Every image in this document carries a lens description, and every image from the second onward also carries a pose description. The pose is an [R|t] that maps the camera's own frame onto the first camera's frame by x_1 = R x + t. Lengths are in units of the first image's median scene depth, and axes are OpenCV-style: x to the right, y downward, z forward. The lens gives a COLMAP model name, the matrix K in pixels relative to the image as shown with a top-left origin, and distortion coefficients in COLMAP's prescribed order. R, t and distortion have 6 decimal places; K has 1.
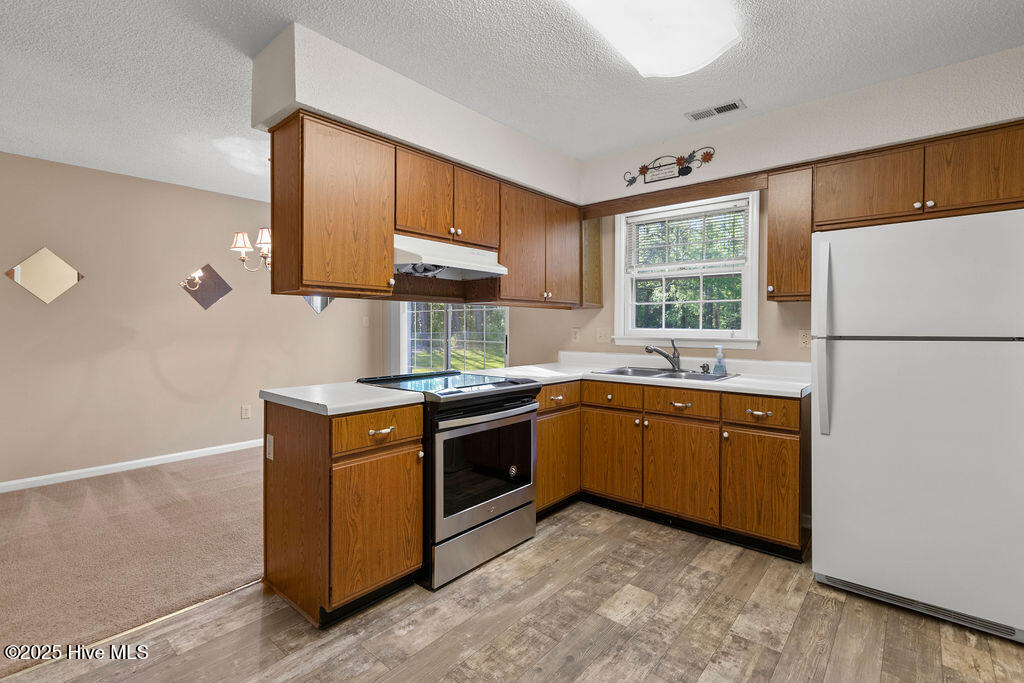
lens RADIAL K [[466.3, 0, 507.3], [0, 466.3, 331.3], [0, 0, 1]] dist [0.004392, -0.000607]
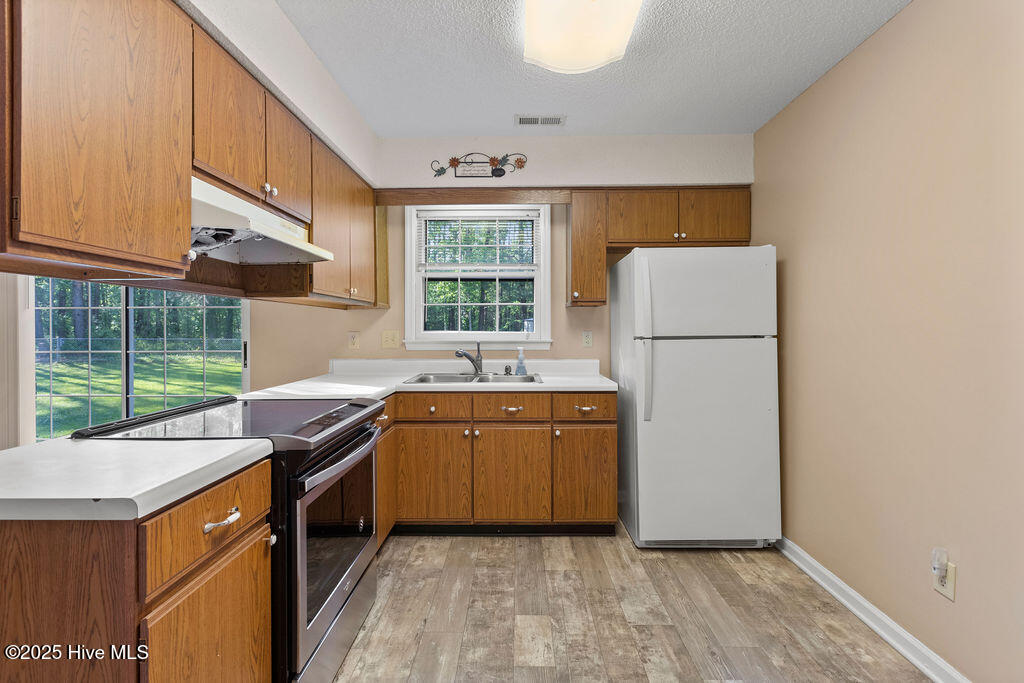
lens RADIAL K [[466.3, 0, 504.9], [0, 466.3, 327.7], [0, 0, 1]] dist [0.004392, -0.000607]
pose [[0.766613, -0.004105, 0.642096, -0.290157], [0.012065, 0.999895, -0.008012, -0.005776], [-0.641996, 0.013889, 0.766582, 0.275383]]
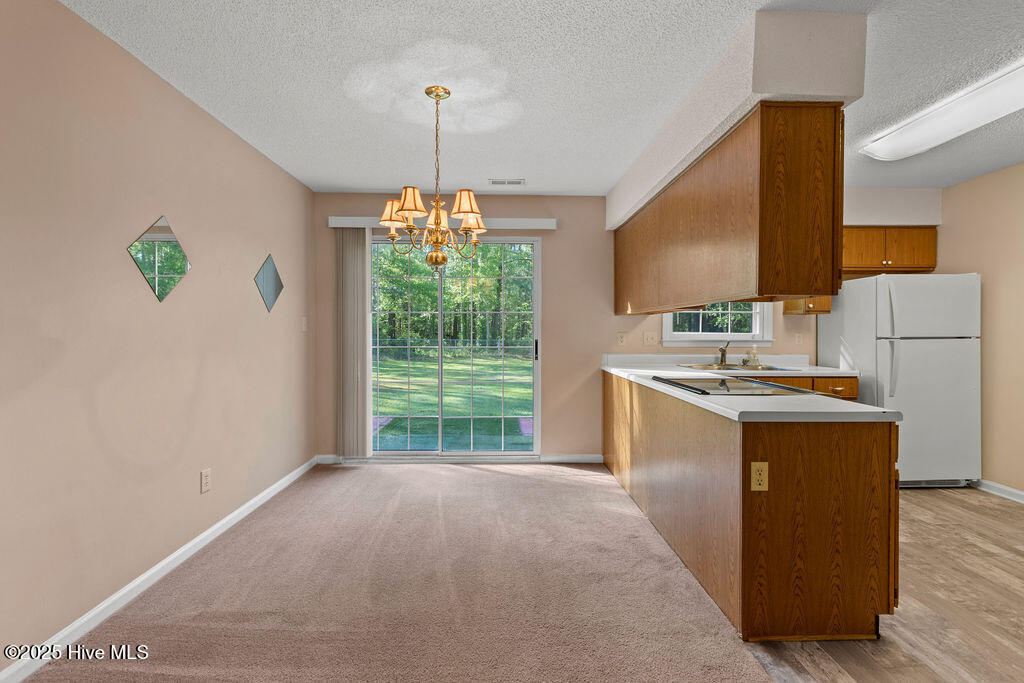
lens RADIAL K [[466.3, 0, 506.6], [0, 466.3, 332.6], [0, 0, 1]] dist [0.004392, -0.000607]
pose [[0.736996, -0.007713, 0.675853, -1.219300], [0.007312, 0.999967, 0.003438, -0.018357], [-0.675857, 0.002409, 0.737028, 0.587134]]
